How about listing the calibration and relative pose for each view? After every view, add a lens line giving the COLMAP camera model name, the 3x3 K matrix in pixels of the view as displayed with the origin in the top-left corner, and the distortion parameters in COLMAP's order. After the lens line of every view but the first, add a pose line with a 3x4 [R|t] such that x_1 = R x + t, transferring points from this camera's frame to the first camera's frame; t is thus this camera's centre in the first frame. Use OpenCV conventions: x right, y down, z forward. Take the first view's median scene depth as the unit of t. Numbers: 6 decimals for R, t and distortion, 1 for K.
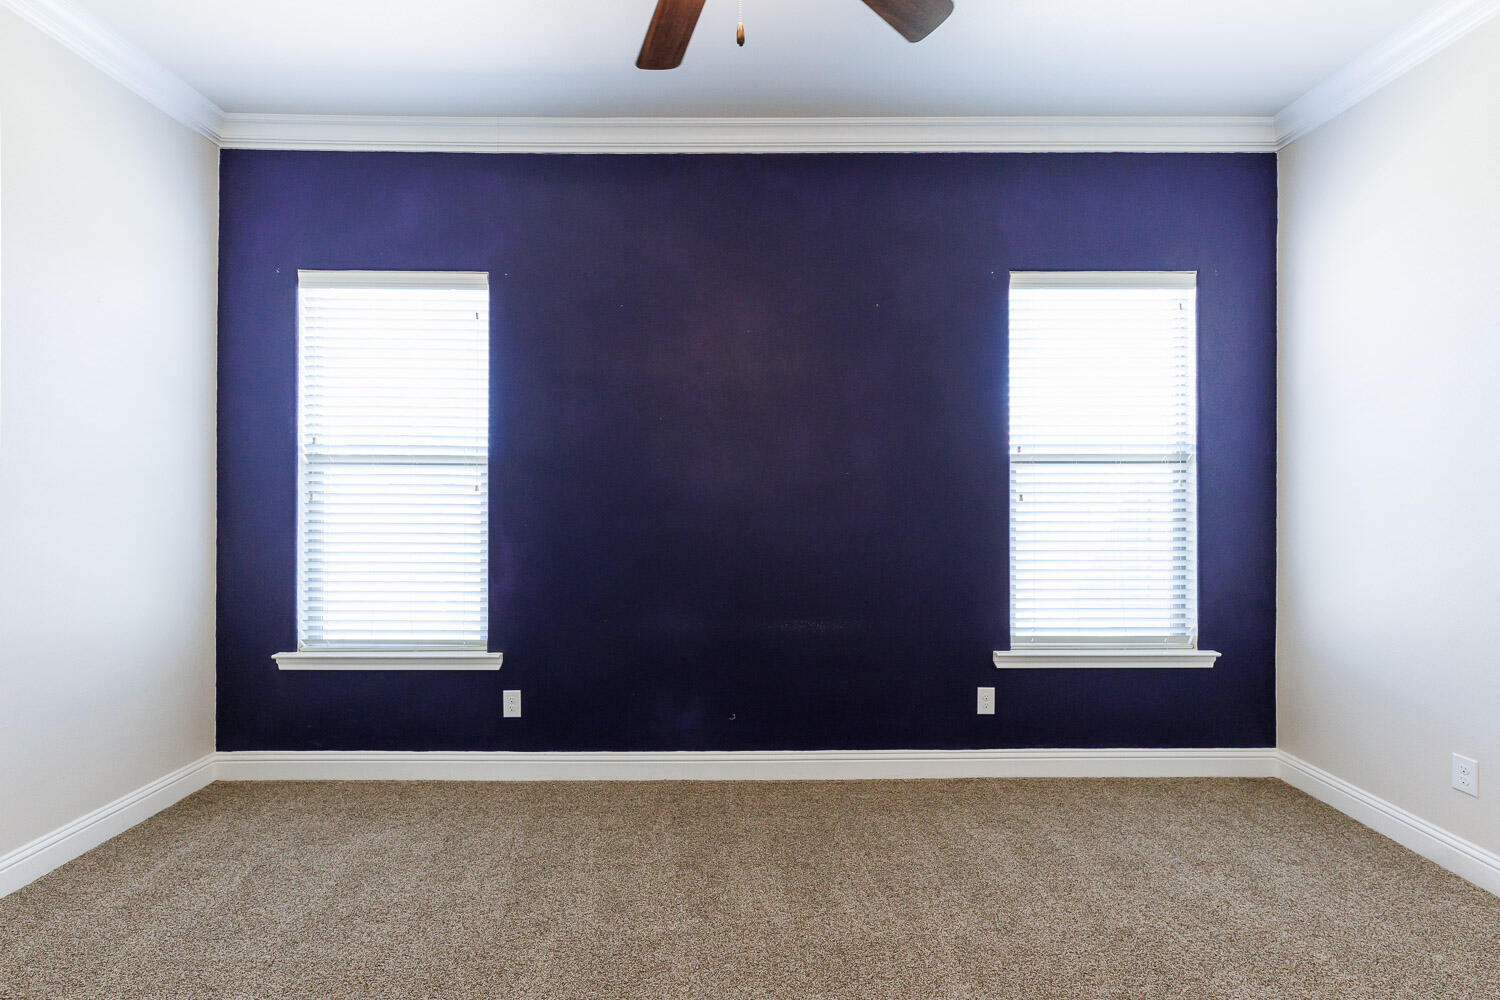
lens RADIAL K [[681.1, 0, 743.6], [0, 681.1, 492.1], [0, 0, 1]] dist [-0.000986, 0.002717]
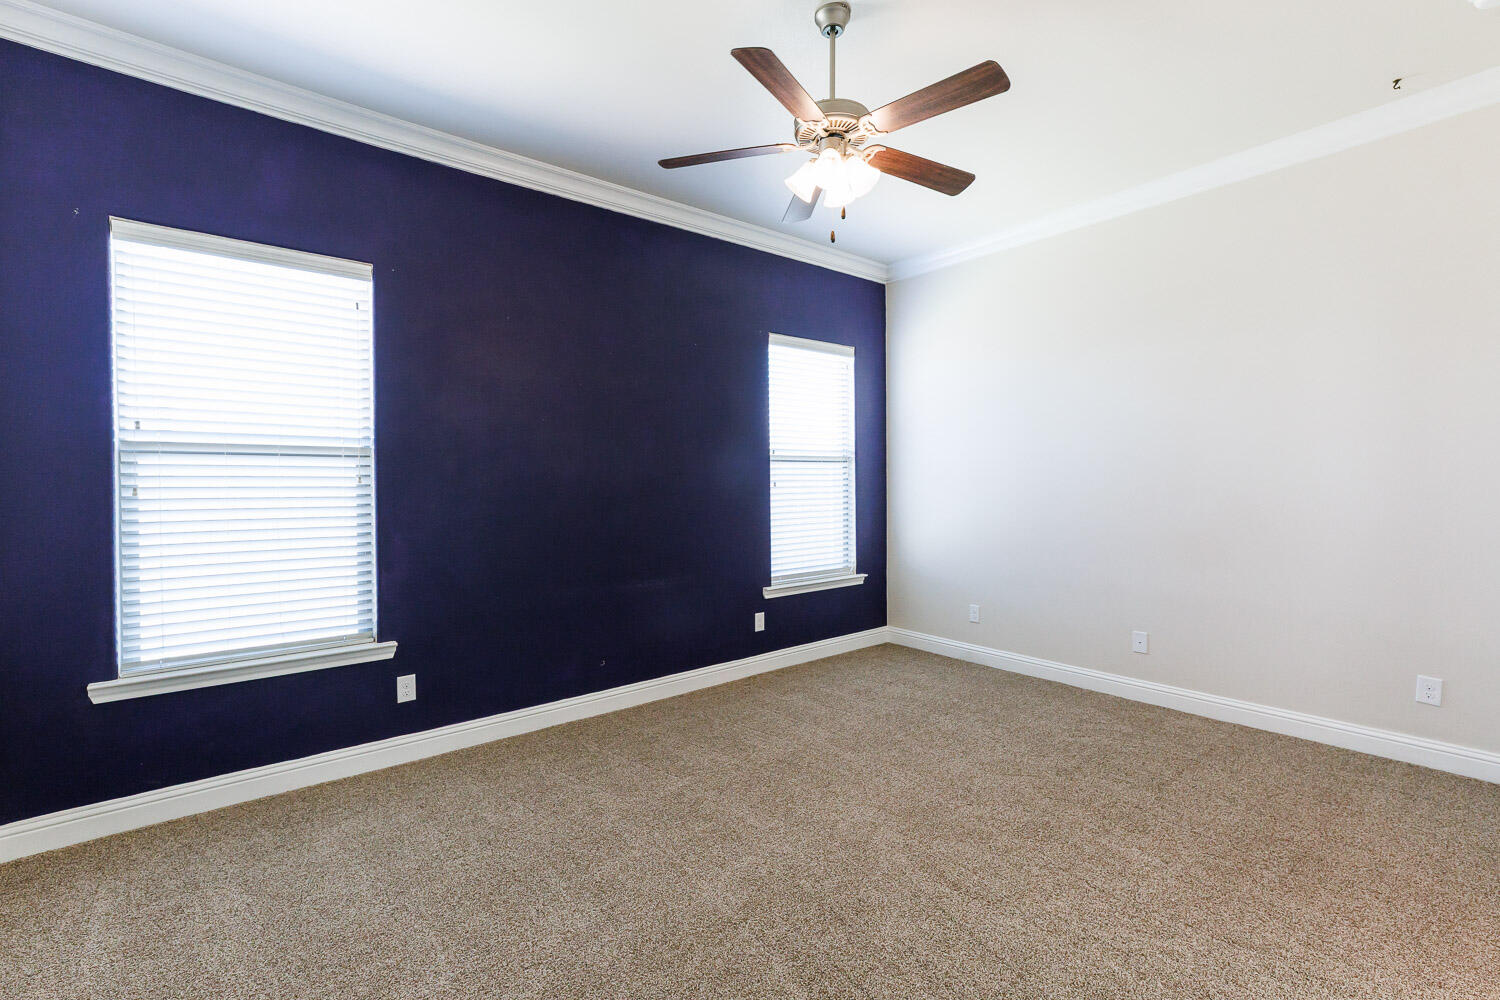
lens RADIAL K [[681.1, 0, 757.6], [0, 681.1, 494.3], [0, 0, 1]] dist [-0.000986, 0.002717]
pose [[0.770708, -0.019198, 0.636899, -0.583704], [0.011723, 0.999804, 0.015950, 0.005857], [-0.637081, -0.004826, 0.770782, -0.135096]]
